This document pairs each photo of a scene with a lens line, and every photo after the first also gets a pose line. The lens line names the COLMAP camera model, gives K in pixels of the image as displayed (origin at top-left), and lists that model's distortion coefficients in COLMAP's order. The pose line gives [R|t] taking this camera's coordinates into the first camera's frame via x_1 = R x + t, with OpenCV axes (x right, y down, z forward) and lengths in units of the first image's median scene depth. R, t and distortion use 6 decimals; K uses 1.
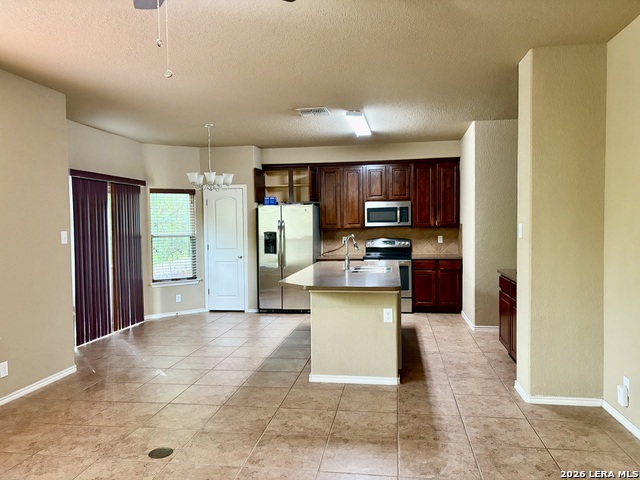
lens RADIAL K [[485.8, 0, 321.0], [0, 485.8, 242.6], [0, 0, 1]] dist [0.050513, -0.052138]
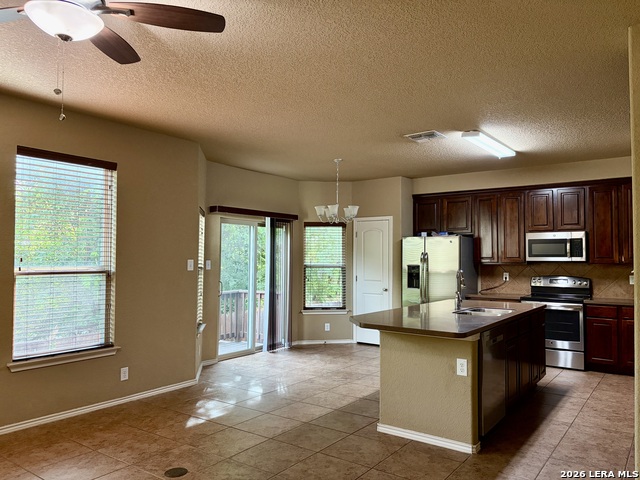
lens RADIAL K [[485.8, 0, 322.8], [0, 485.8, 242.1], [0, 0, 1]] dist [0.050513, -0.052138]
pose [[0.890702, 0.002546, -0.454581, 0.242278], [-0.033364, 0.997653, -0.059786, -0.005517], [0.453362, 0.068418, 0.888697, 0.100655]]
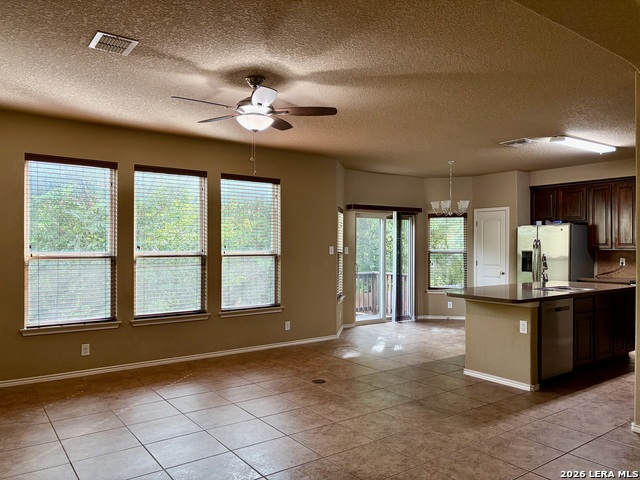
lens RADIAL K [[485.8, 0, 323.2], [0, 485.8, 243.3], [0, 0, 1]] dist [0.050513, -0.052138]
pose [[0.709251, 0.012015, -0.704853, 0.472156], [-0.036551, 0.999137, -0.019747, -0.001771], [0.704008, 0.039769, 0.709078, -0.095615]]
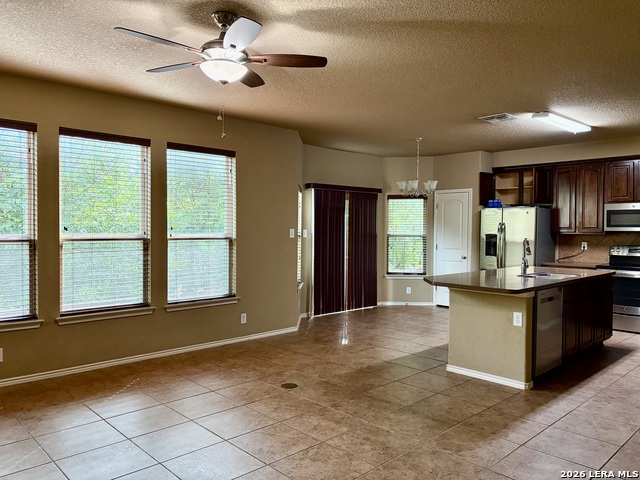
lens RADIAL K [[485.8, 0, 320.0], [0, 485.8, 237.9], [0, 0, 1]] dist [0.050513, -0.052138]
pose [[0.793339, 0.032309, -0.607922, 0.333668], [-0.039899, 0.999203, 0.001037, -0.002280], [0.607471, 0.023433, 0.793996, -0.043384]]
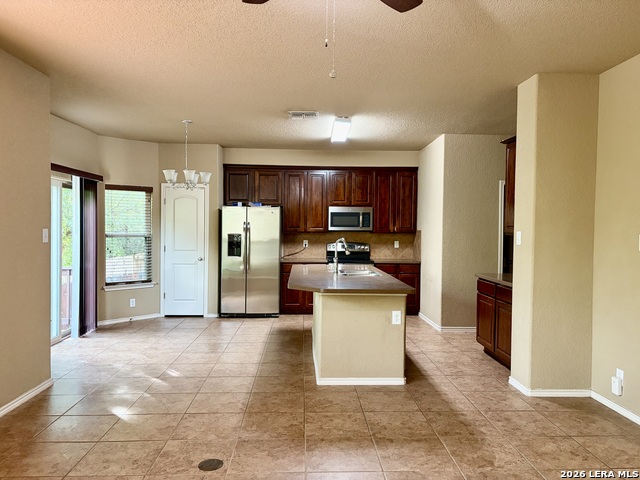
lens RADIAL K [[485.8, 0, 323.6], [0, 485.8, 240.4], [0, 0, 1]] dist [0.050513, -0.052138]
pose [[0.980211, 0.018966, 0.197047, -0.174311], [-0.016665, 0.999772, -0.013327, 0.001514], [-0.197255, 0.009779, 0.980303, 0.011972]]
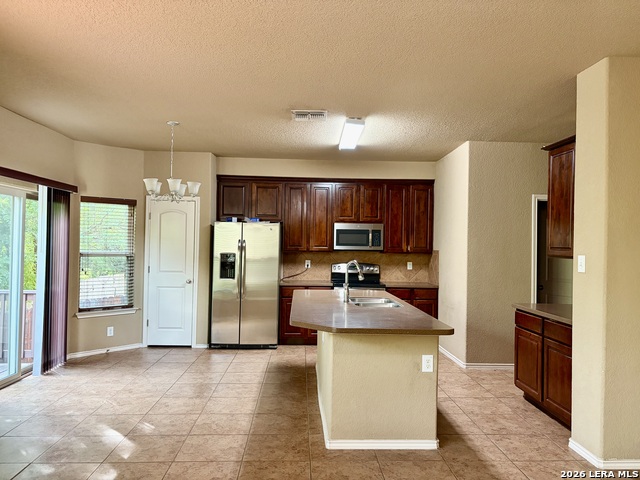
lens RADIAL K [[485.8, 0, 320.6], [0, 485.8, 242.1], [0, 0, 1]] dist [0.050513, -0.052138]
pose [[0.980426, 0.031645, 0.194328, -0.160806], [-0.023423, 0.998736, -0.044465, -0.010061], [-0.195490, 0.039043, 0.979928, 0.176423]]
